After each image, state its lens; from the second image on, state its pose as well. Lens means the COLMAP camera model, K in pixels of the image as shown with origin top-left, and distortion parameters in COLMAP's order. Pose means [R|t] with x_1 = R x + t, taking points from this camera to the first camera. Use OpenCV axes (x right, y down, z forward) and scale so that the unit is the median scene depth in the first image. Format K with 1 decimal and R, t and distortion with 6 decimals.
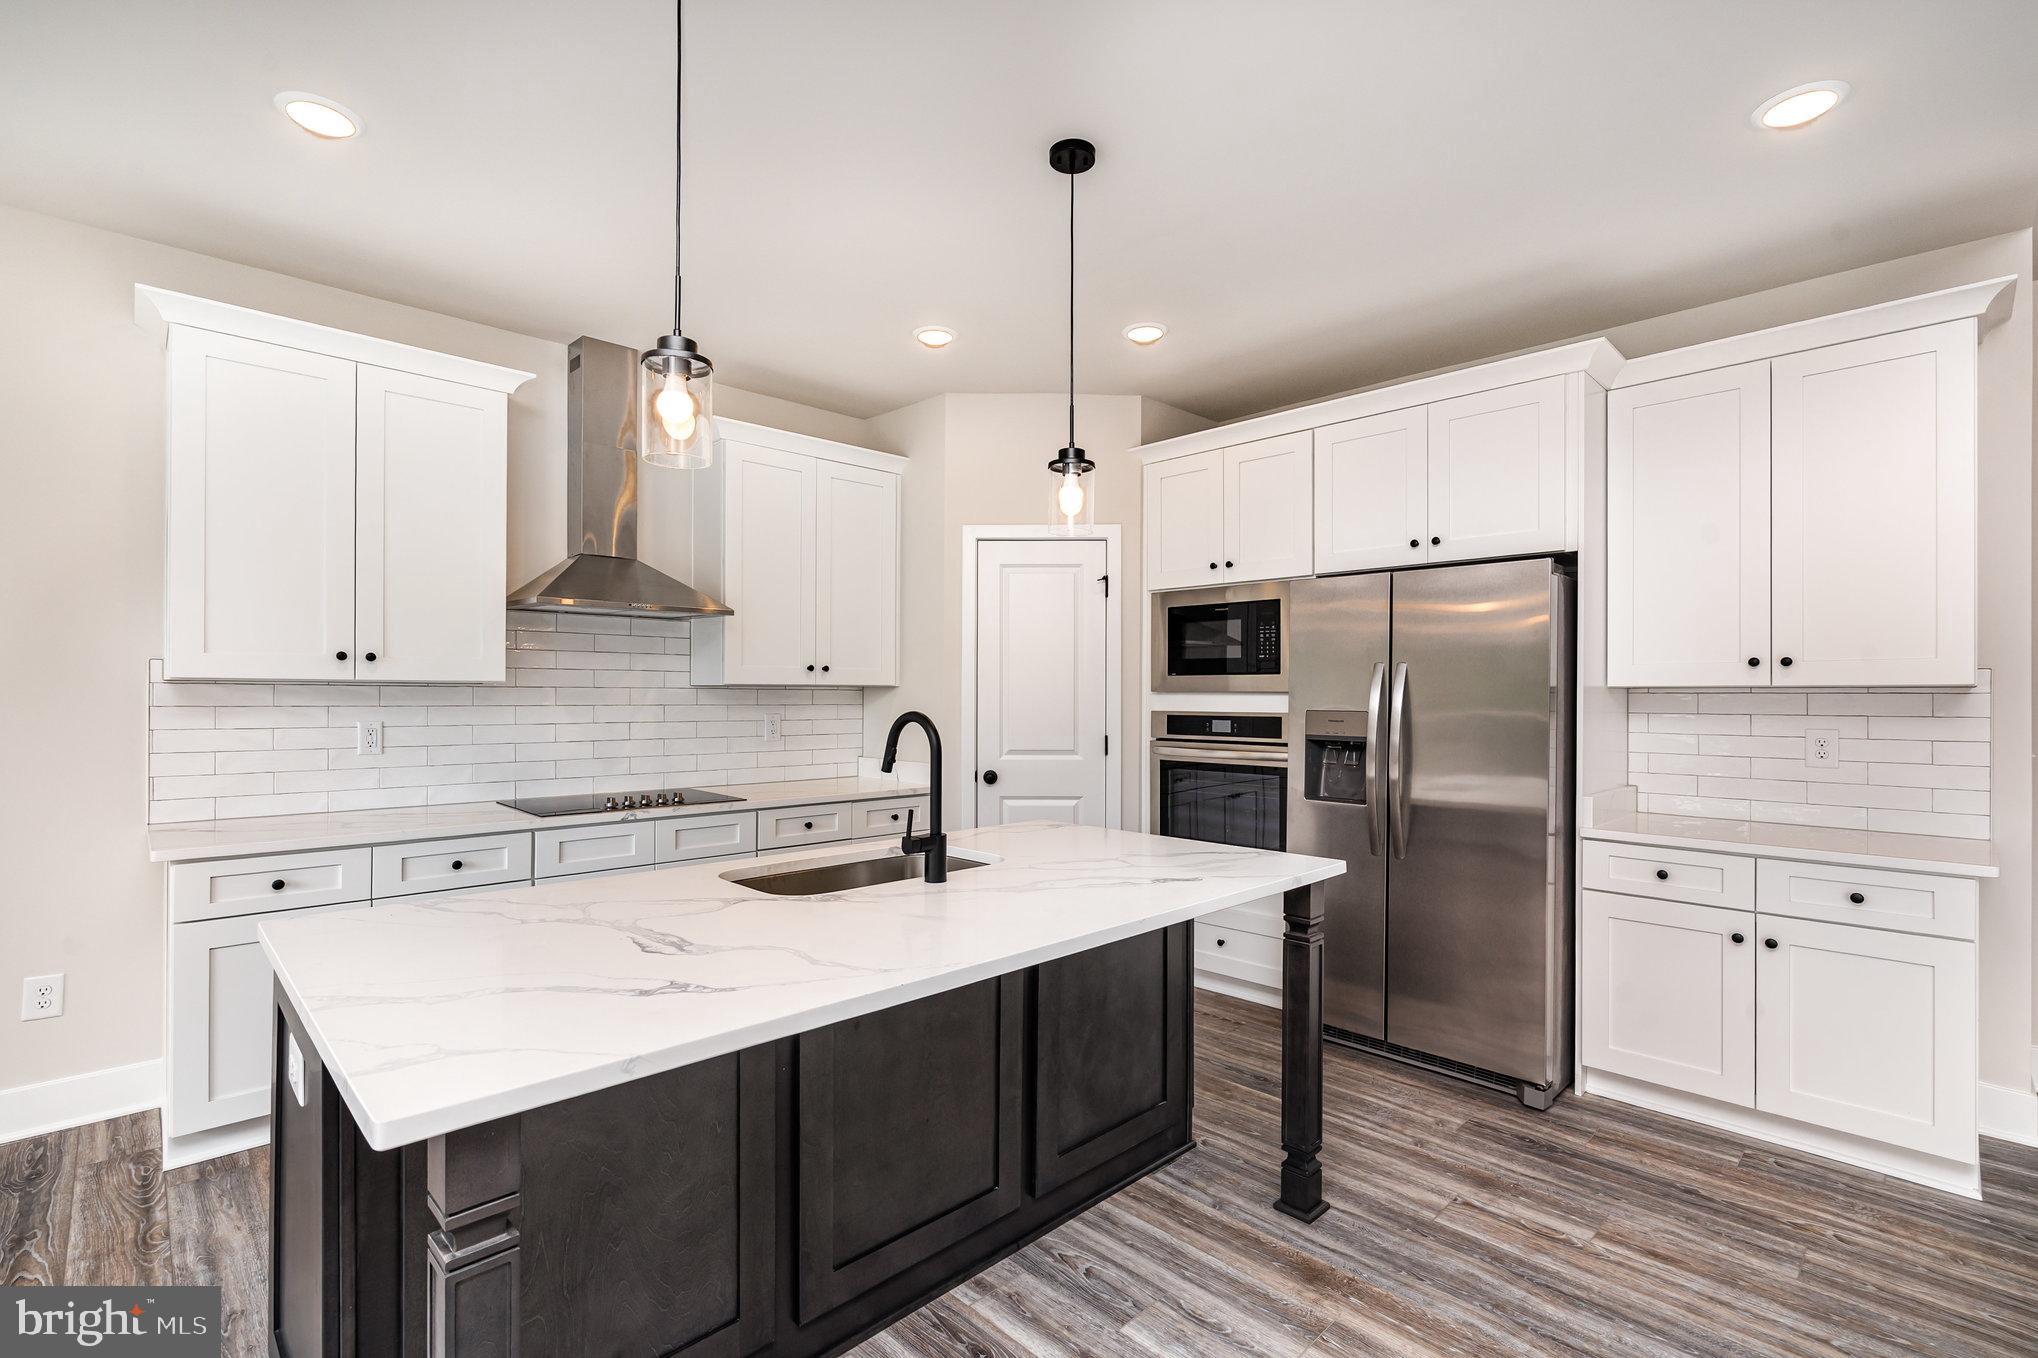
lens RADIAL K [[923.5, 0, 1012.7], [0, 923.5, 687.9], [0, 0, 1]] dist [0.000326, -0.000251]
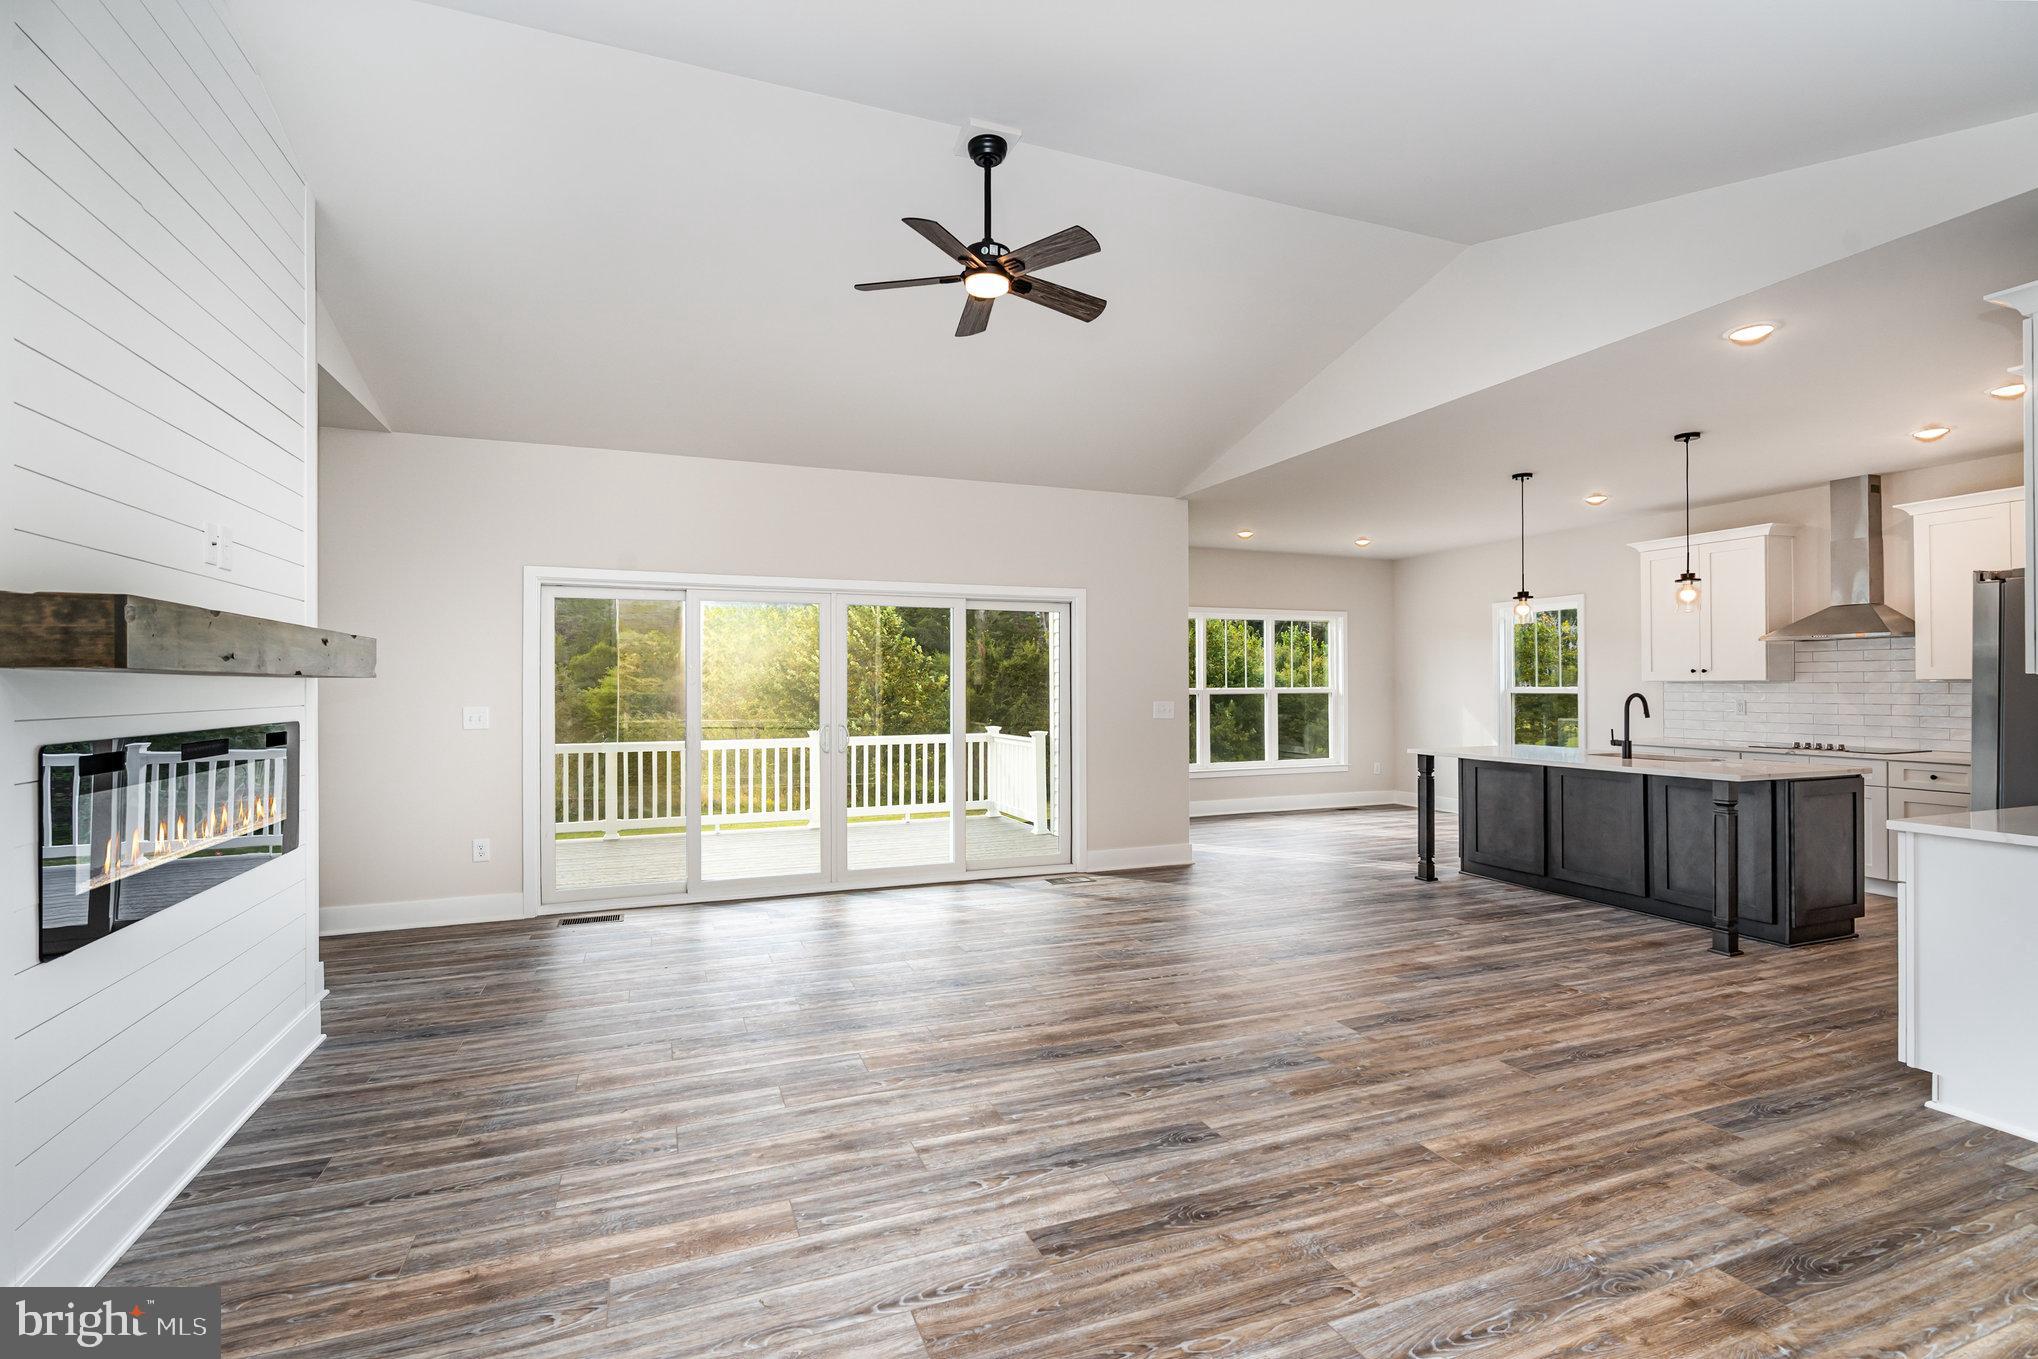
lens RADIAL K [[923.5, 0, 1016.8], [0, 923.5, 682.8], [0, 0, 1]] dist [0.000326, -0.000251]
pose [[-0.389572, -0.007760, -0.920963, 1.865649], [0.006131, 0.999920, -0.011019, 0.009397], [0.920976, -0.009939, -0.389494, 0.277010]]
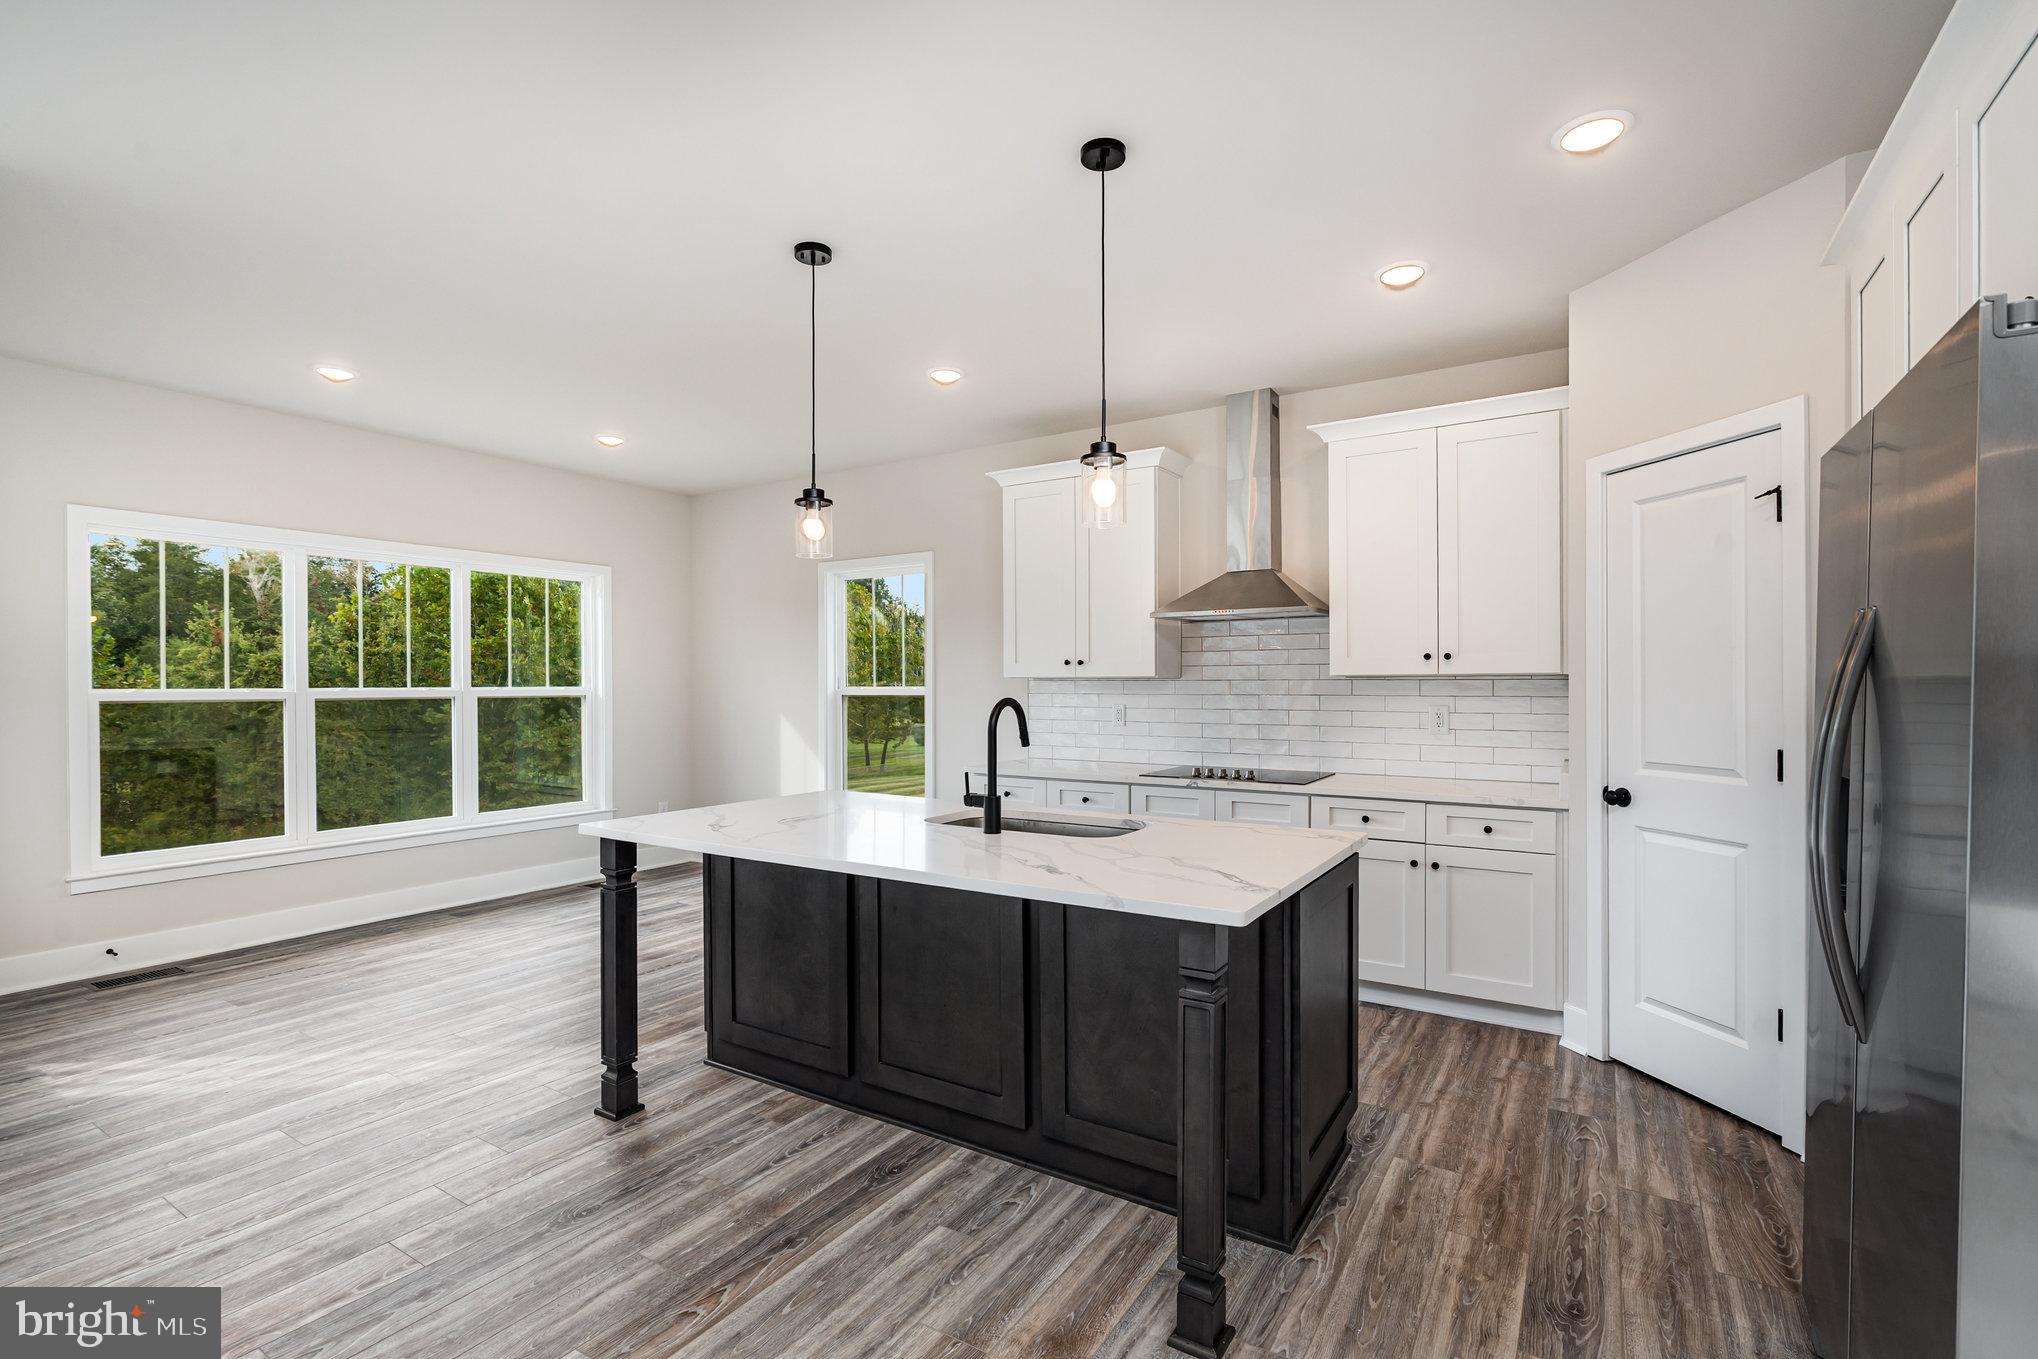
lens RADIAL K [[923.5, 0, 1026.0], [0, 923.5, 694.8], [0, 0, 1]] dist [0.000326, -0.000251]
pose [[0.234930, 0.004472, -0.972002, 0.722952], [0.008702, 0.999940, 0.006704, 0.008680], [0.971973, -0.010034, 0.234877, 0.475070]]
